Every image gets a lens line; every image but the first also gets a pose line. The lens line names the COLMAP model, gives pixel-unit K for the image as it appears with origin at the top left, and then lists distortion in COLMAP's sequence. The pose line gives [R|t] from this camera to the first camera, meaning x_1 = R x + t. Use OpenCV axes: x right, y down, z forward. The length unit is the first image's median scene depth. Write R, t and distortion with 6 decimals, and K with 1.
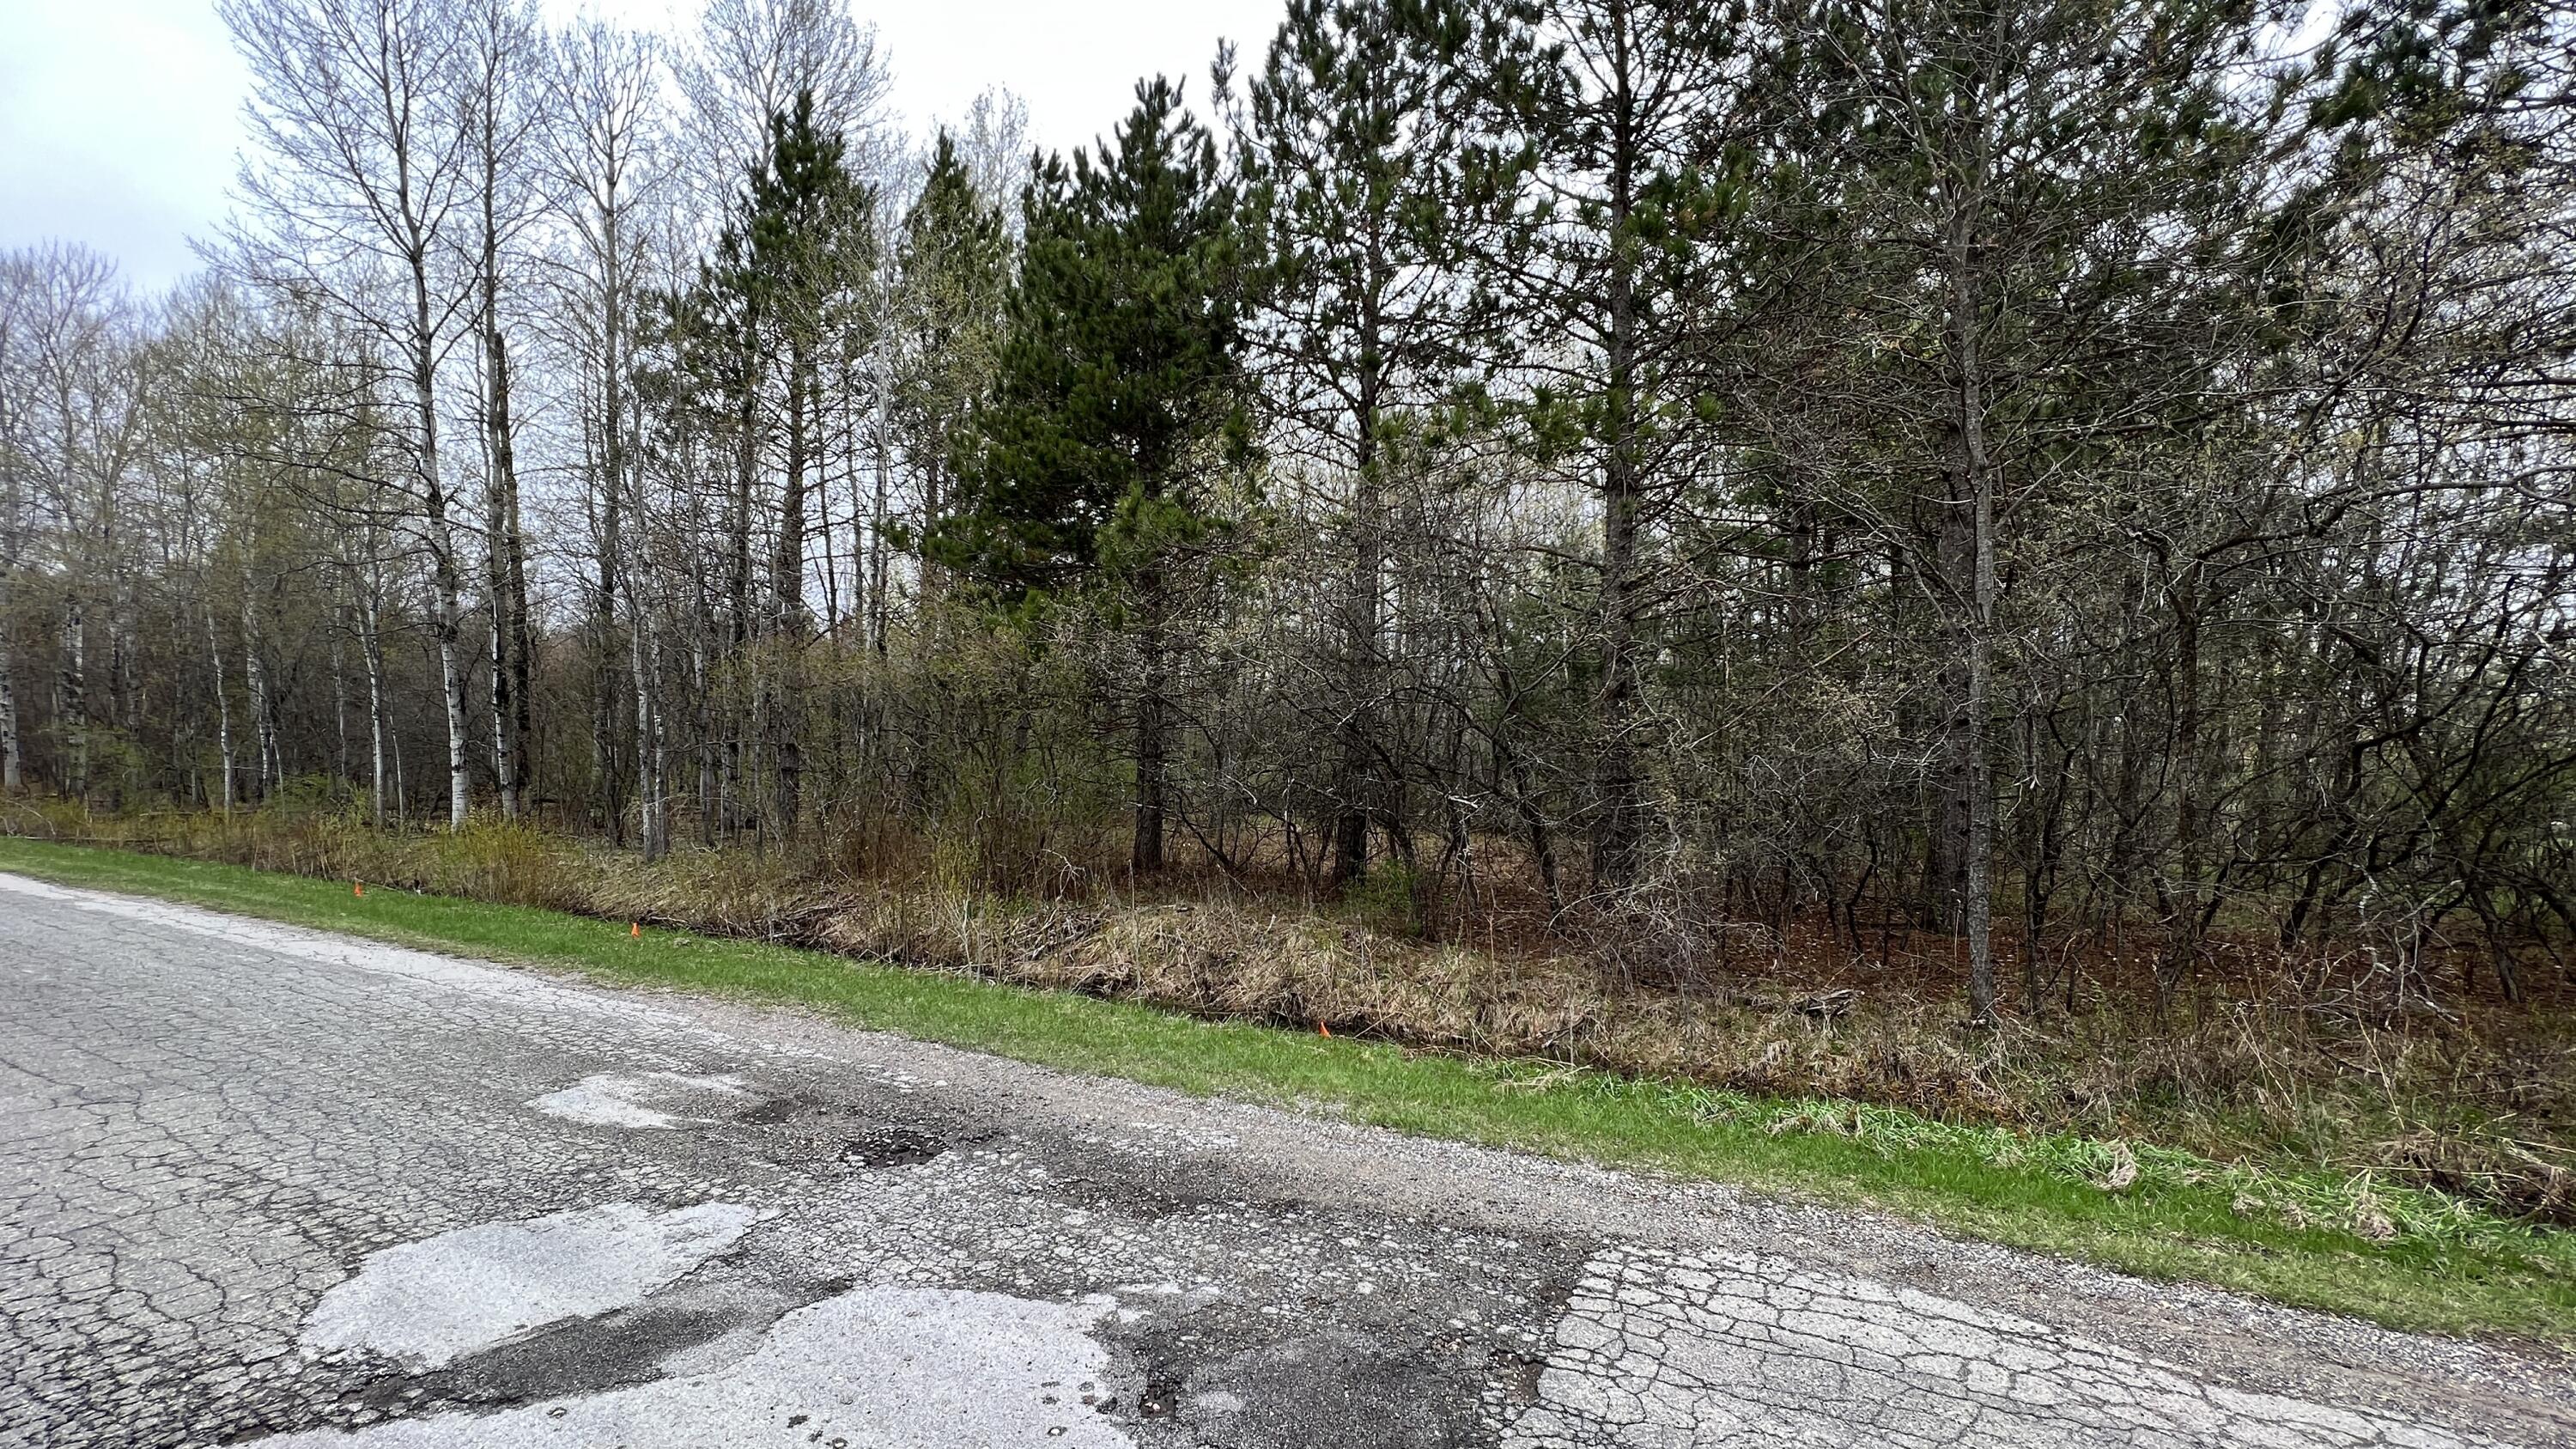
lens RADIAL K [[1053.0, 0, 1292.3], [0, 1053.0, 724.3], [0, 0, 1]] dist [-0.004274, 0.001388]
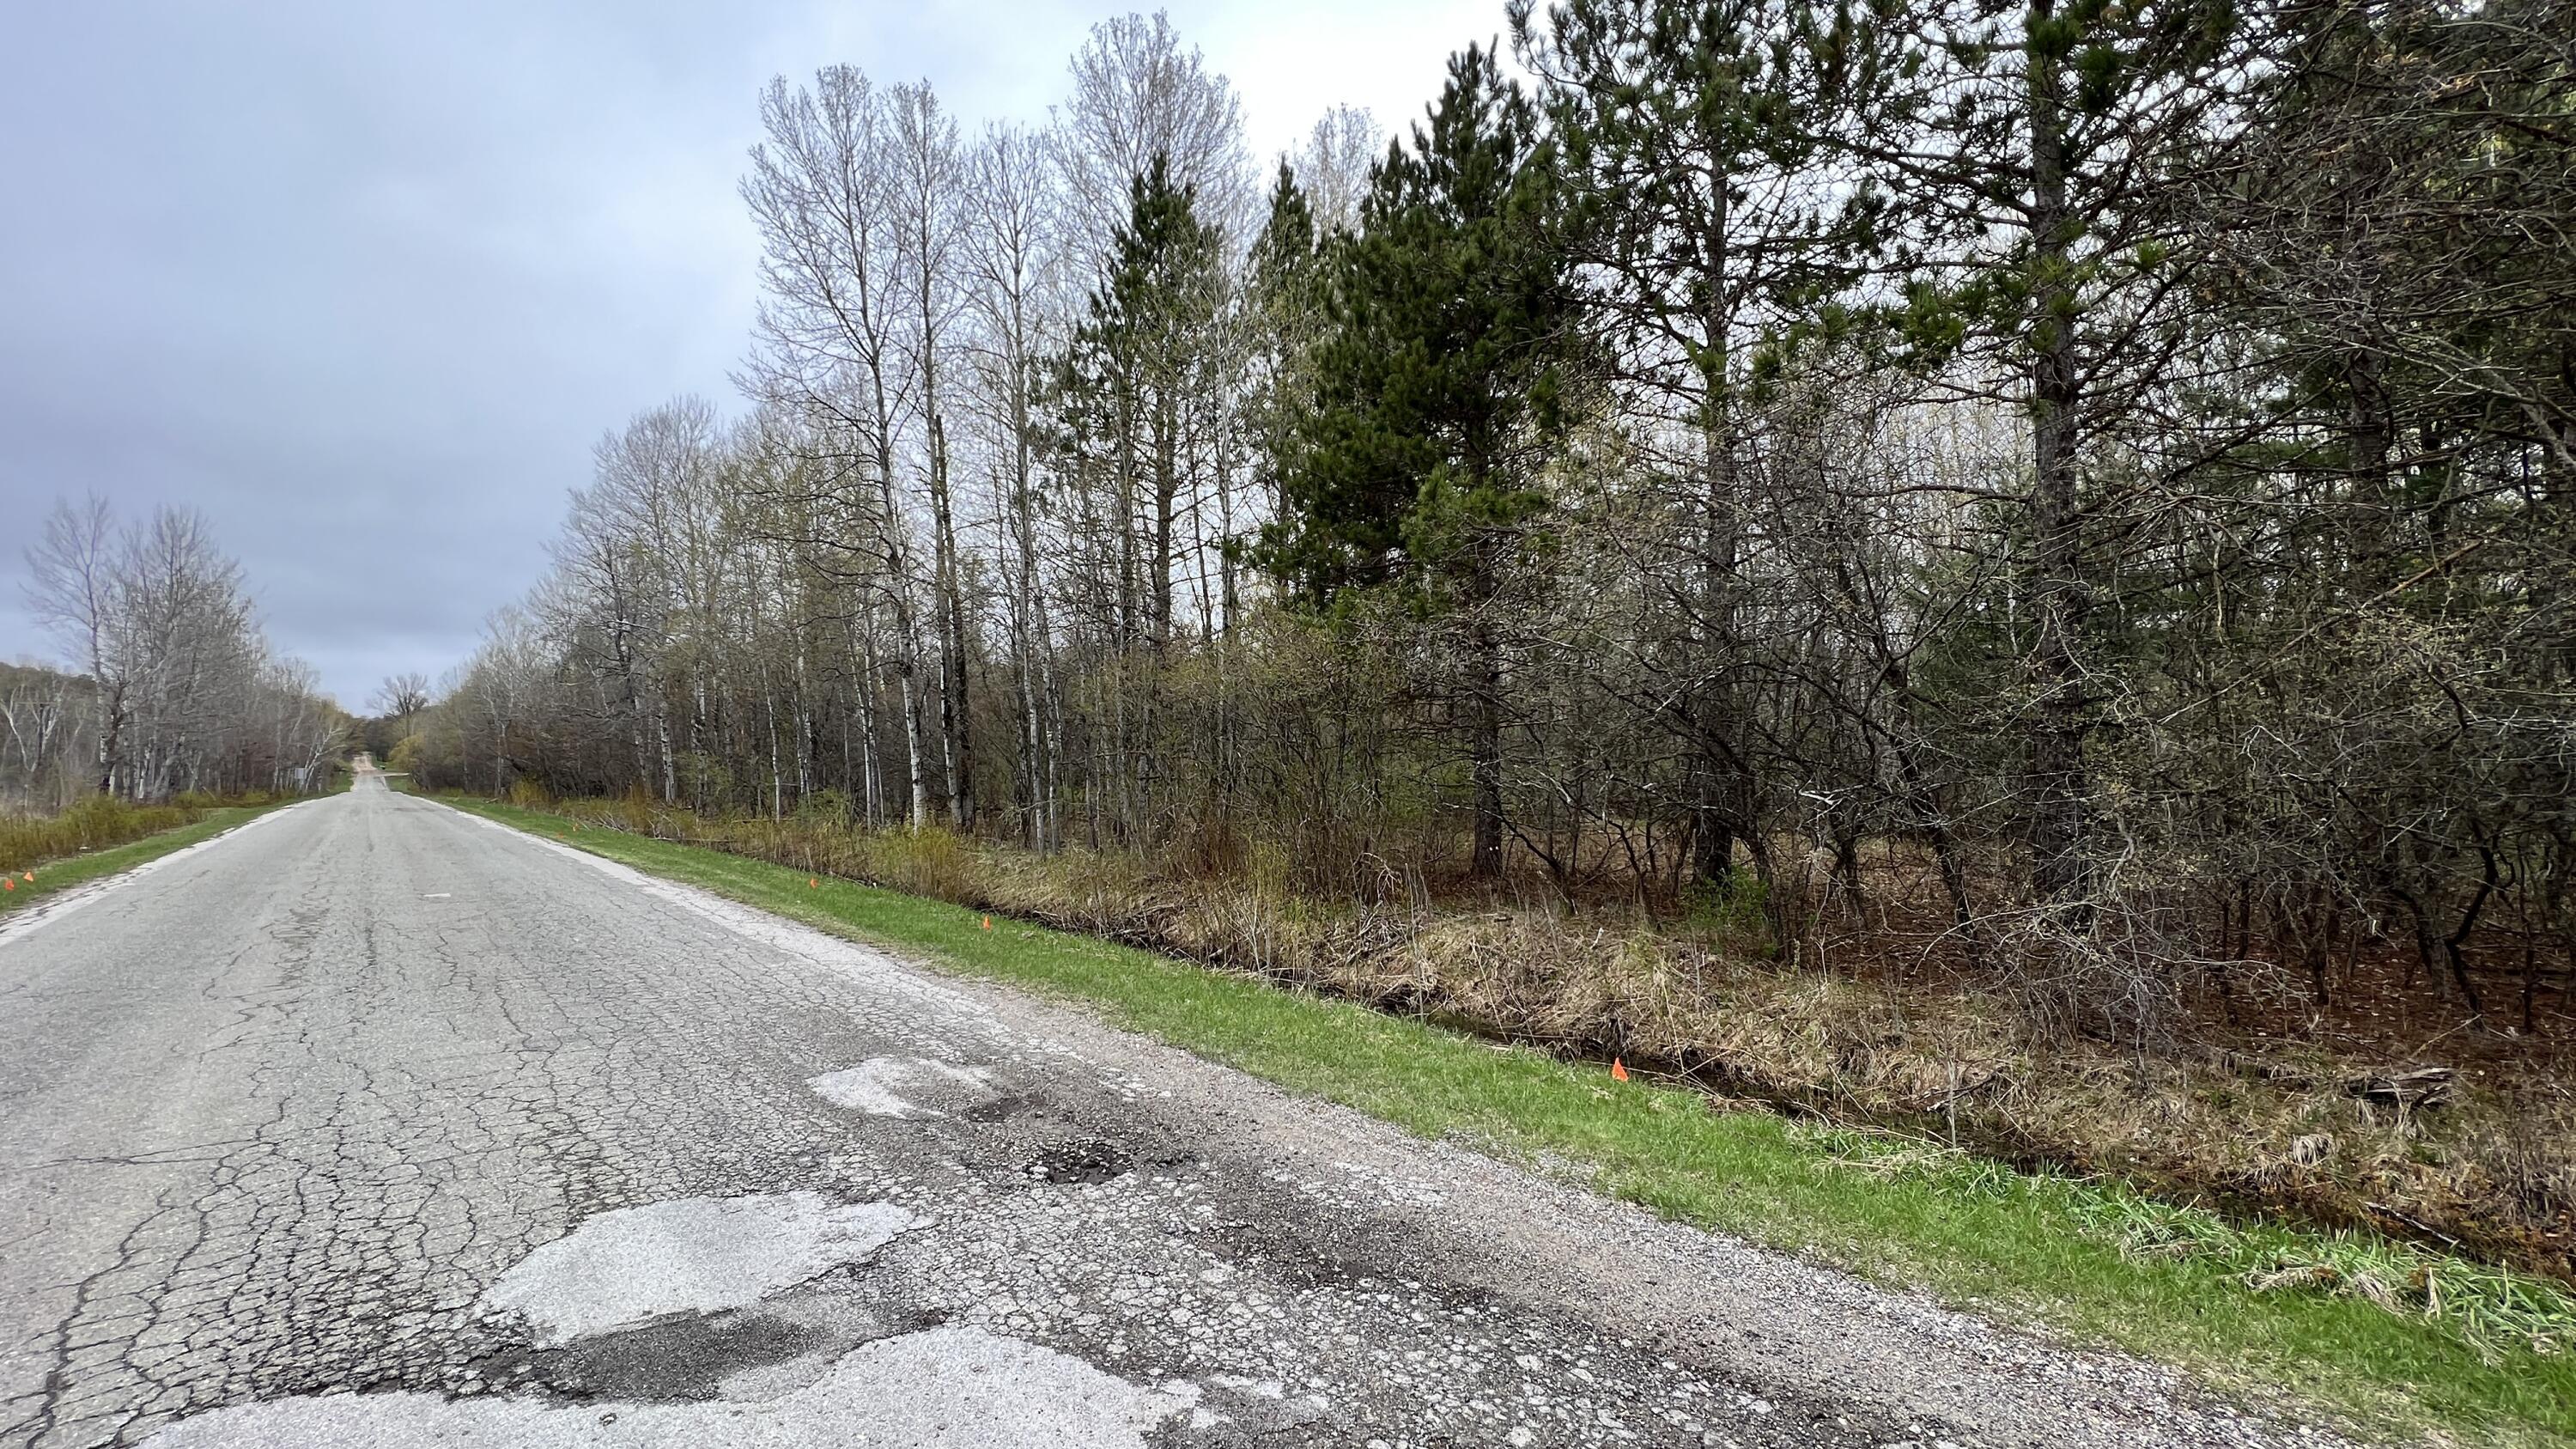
lens RADIAL K [[1053.0, 0, 1286.4], [0, 1053.0, 725.7], [0, 0, 1]] dist [-0.004274, 0.001388]
pose [[0.932673, -0.035296, -0.358991, 0.064878], [0.033711, 0.999375, -0.010674, 0.011349], [0.359144, -0.002146, 0.933280, 0.080222]]
